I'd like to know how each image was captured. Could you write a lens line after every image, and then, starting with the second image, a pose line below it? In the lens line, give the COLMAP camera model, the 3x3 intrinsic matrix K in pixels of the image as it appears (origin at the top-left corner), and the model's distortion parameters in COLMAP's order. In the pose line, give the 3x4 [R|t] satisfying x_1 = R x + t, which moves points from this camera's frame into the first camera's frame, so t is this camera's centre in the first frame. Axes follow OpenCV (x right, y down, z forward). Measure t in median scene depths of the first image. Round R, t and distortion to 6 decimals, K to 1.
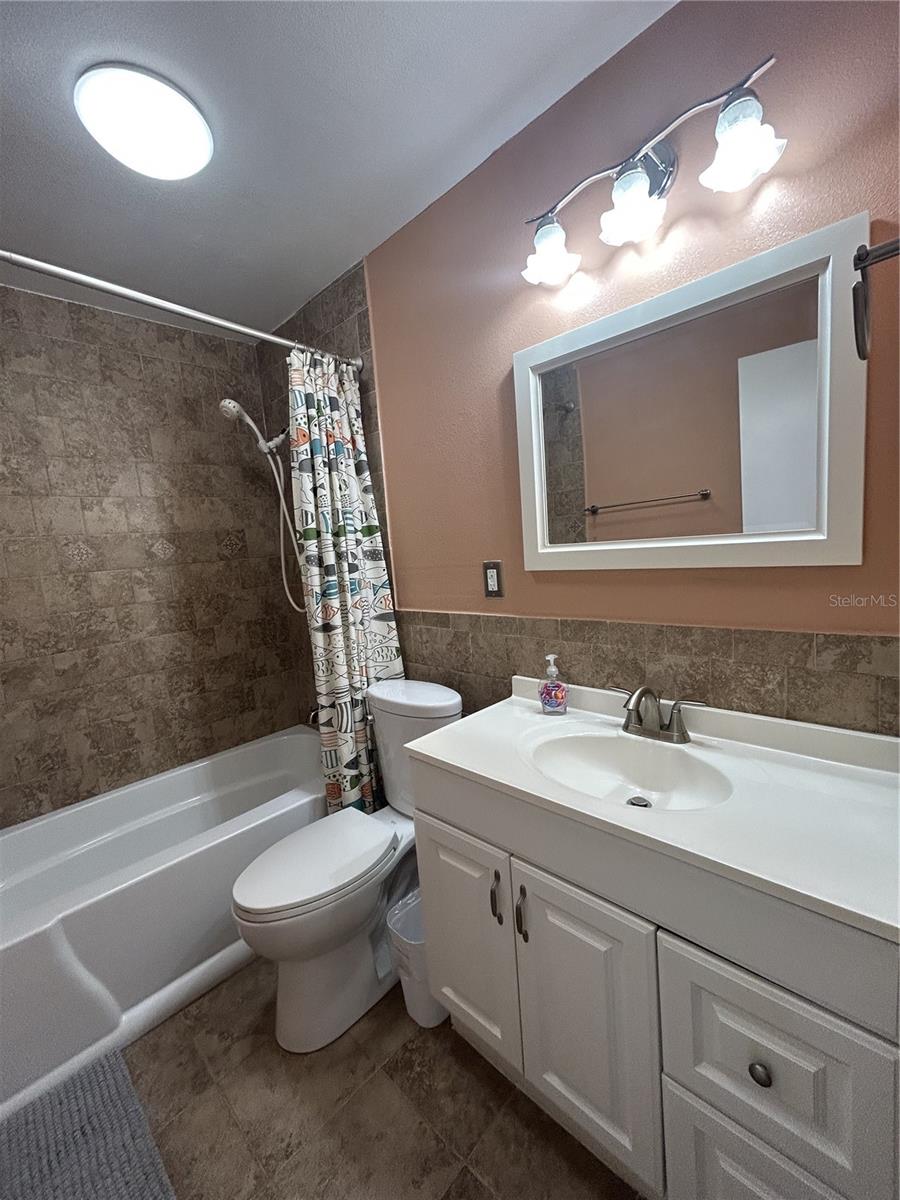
lens RADIAL K [[484.7, 0, 448.0], [0, 484.7, 603.5], [0, 0, 1]] dist [0.001771, 0.000441]
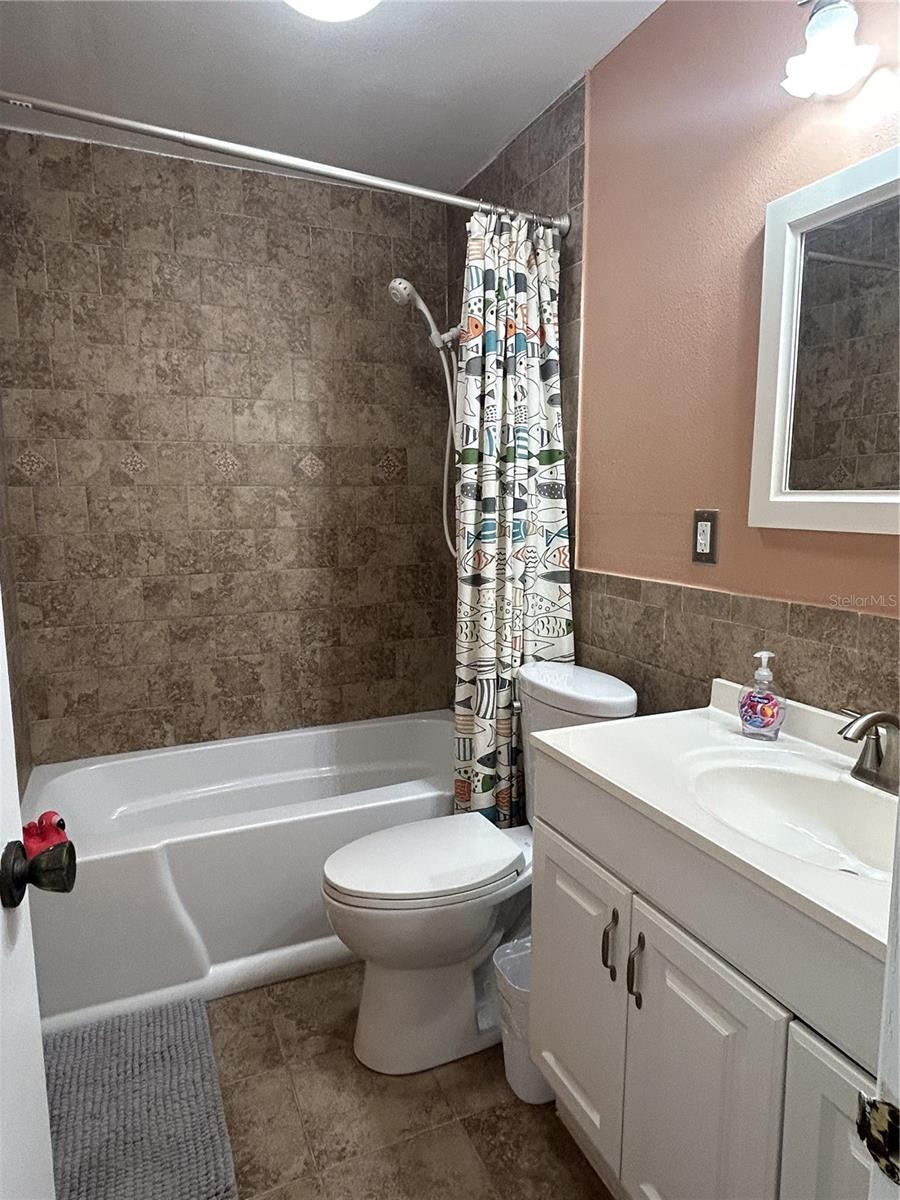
lens RADIAL K [[732.1, 0, 452.2], [0, 732.1, 608.9], [0, 0, 1]] dist [-0.004208, 0.008734]
pose [[0.925781, 0.132064, -0.354243, 0.129673], [-0.115679, 0.991015, 0.067141, 0.021871], [0.359927, -0.021179, 0.932740, -0.096219]]
